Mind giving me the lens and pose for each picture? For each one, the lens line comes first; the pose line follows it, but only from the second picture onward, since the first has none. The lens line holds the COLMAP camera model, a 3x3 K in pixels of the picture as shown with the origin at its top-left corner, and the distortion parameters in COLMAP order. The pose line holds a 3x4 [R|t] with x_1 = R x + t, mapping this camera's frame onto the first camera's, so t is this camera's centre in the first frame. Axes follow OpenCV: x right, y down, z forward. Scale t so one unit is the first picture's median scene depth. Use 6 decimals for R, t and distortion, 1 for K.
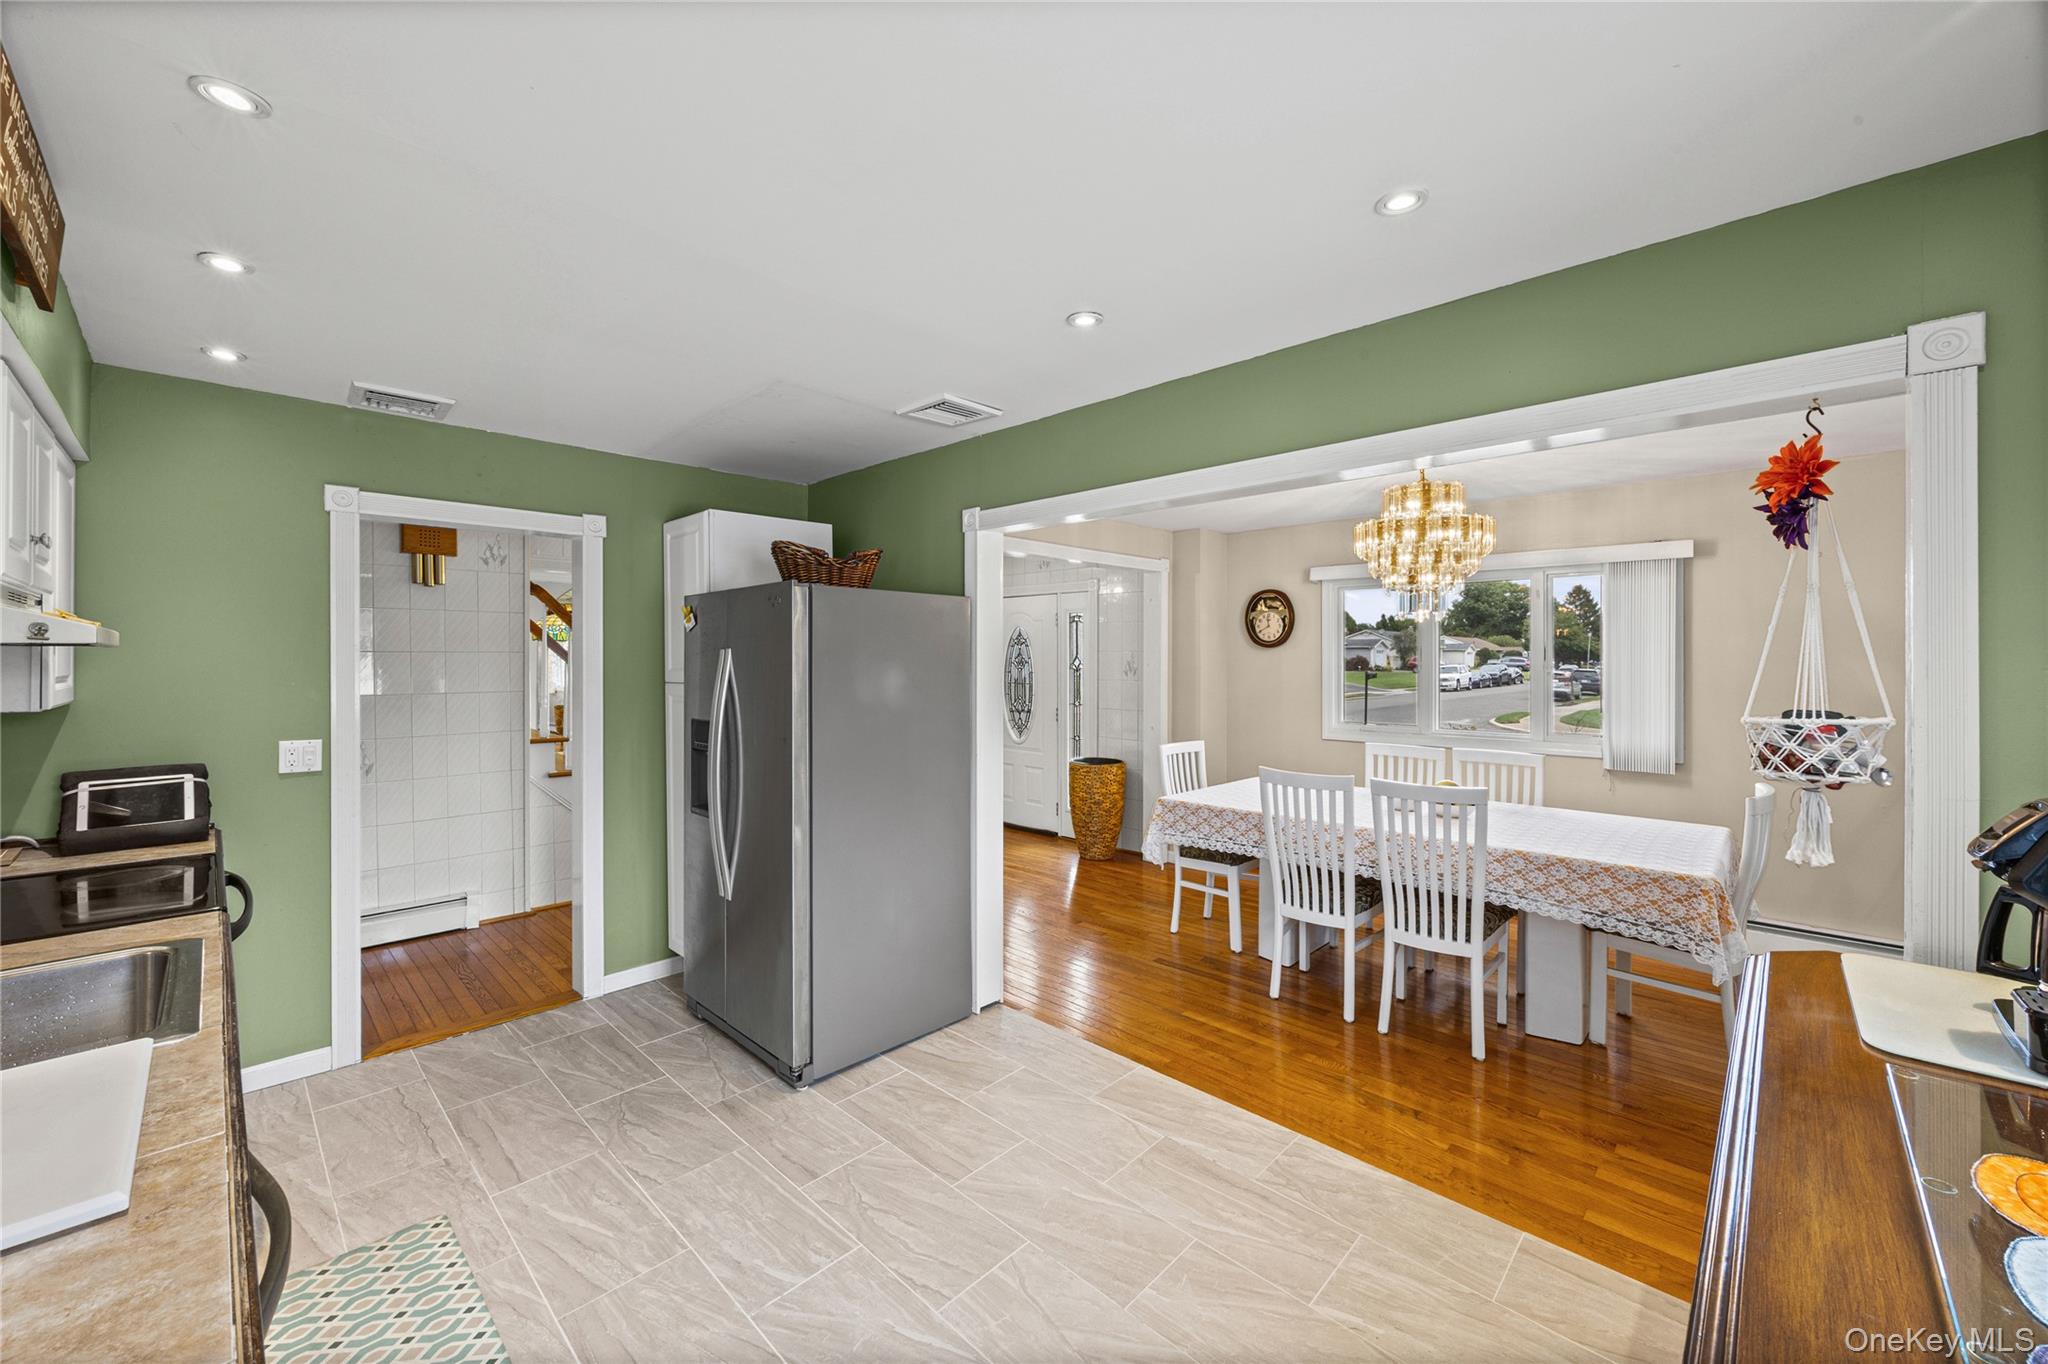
lens RADIAL K [[791.8, 0, 1029.8], [0, 791.8, 662.1], [0, 0, 1]] dist [0.001122, 0.000121]
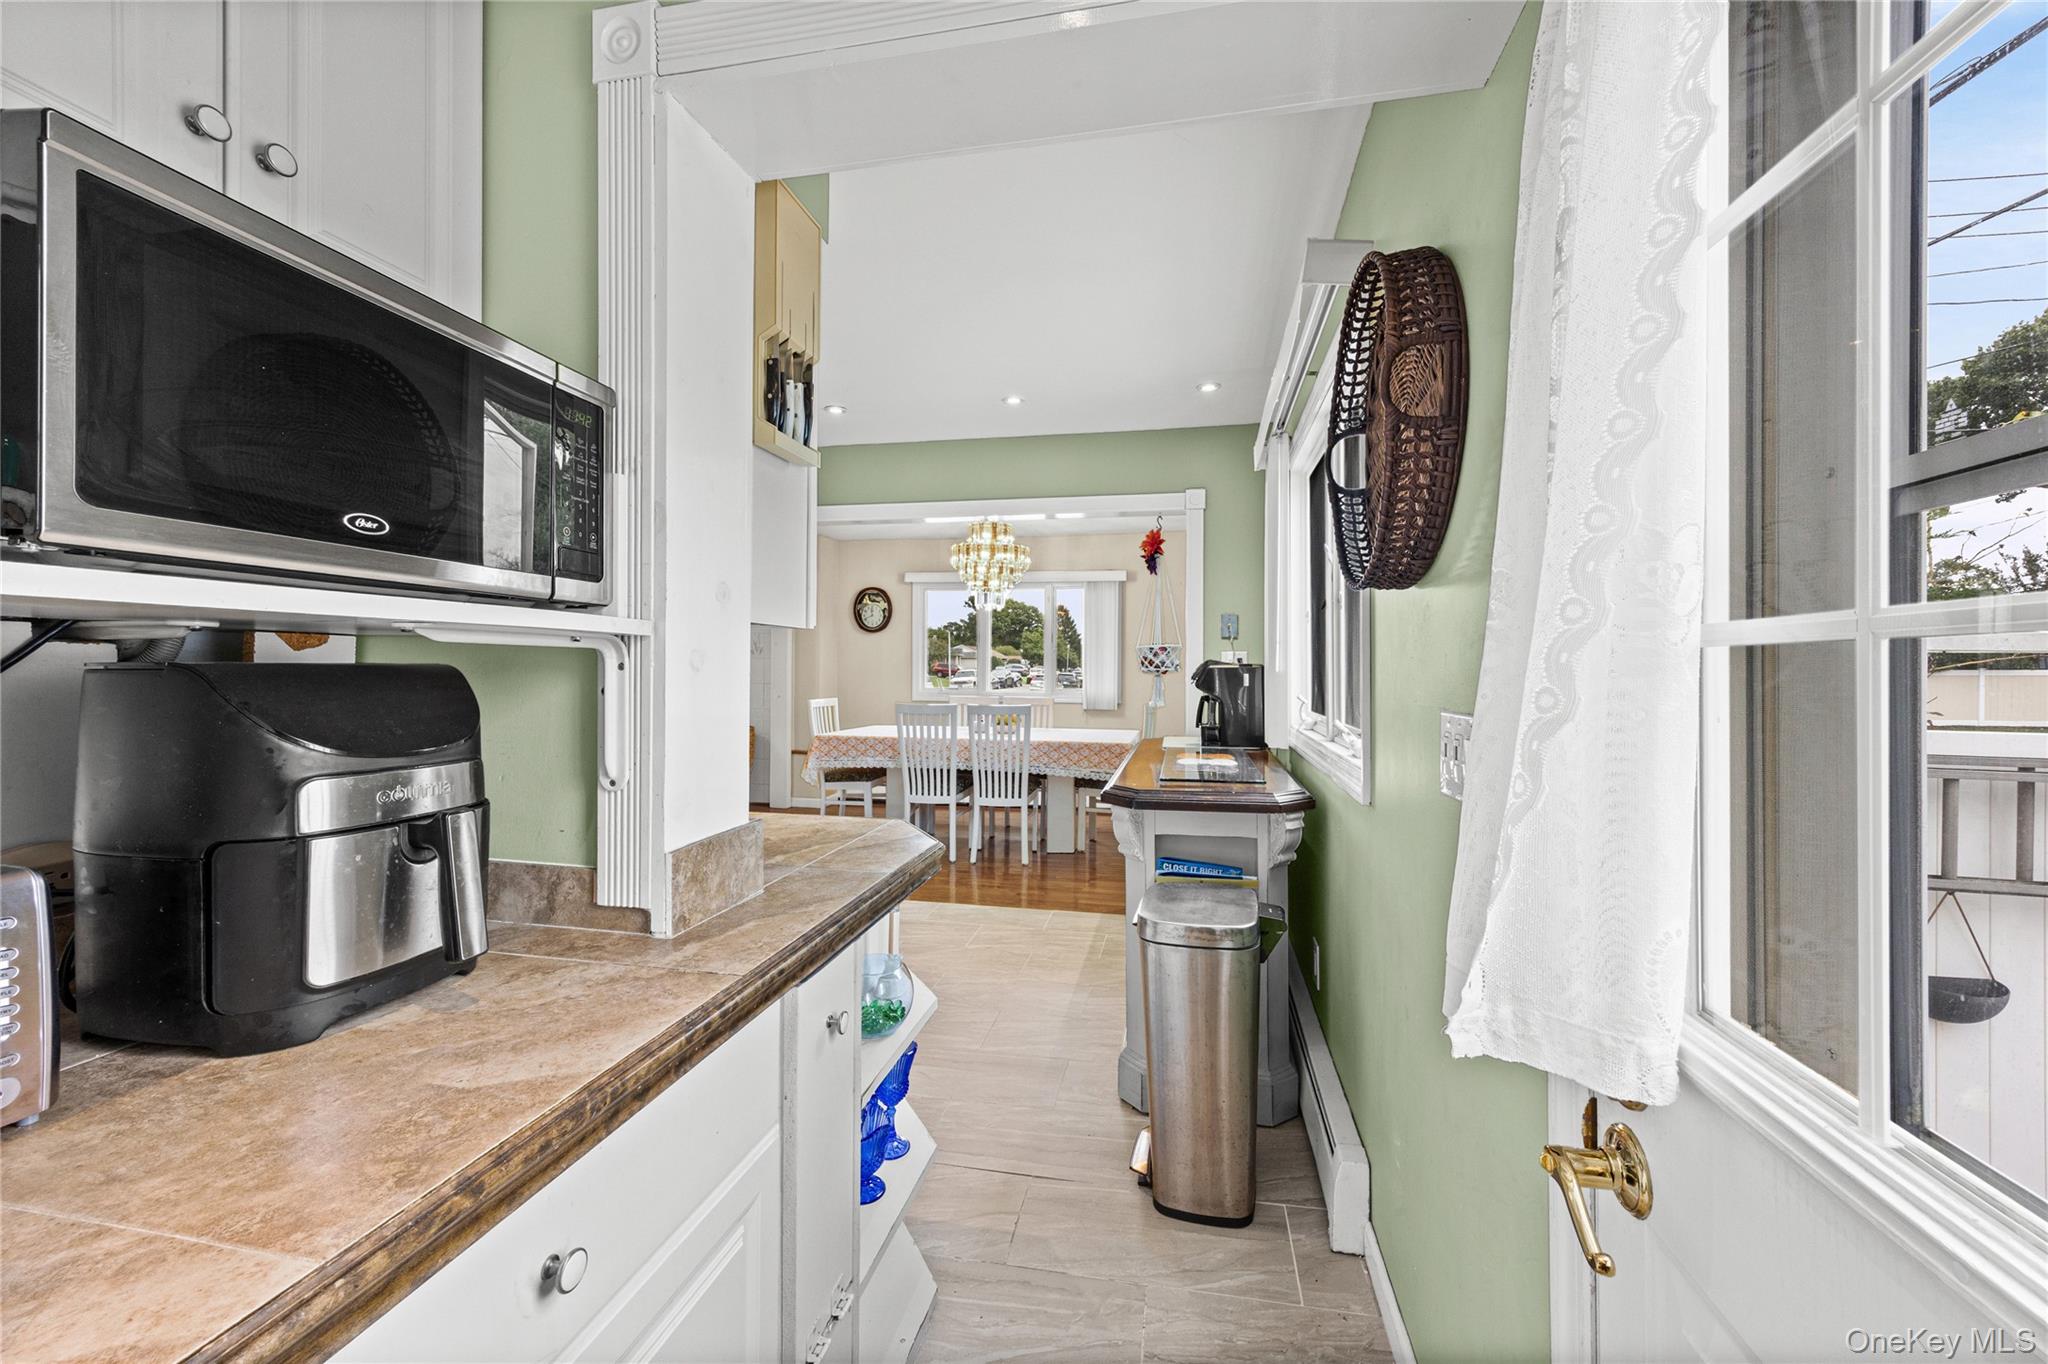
lens RADIAL K [[835.0, 0, 1021.3], [0, 835.0, 675.6], [0, 0, 1]] dist [0.003133, 0.000101]
pose [[0.847081, 0.001078, 0.531463, -0.347991], [-0.003116, 0.999991, 0.002939, 0.076298], [-0.531455, -0.004146, 0.847076, -0.454166]]
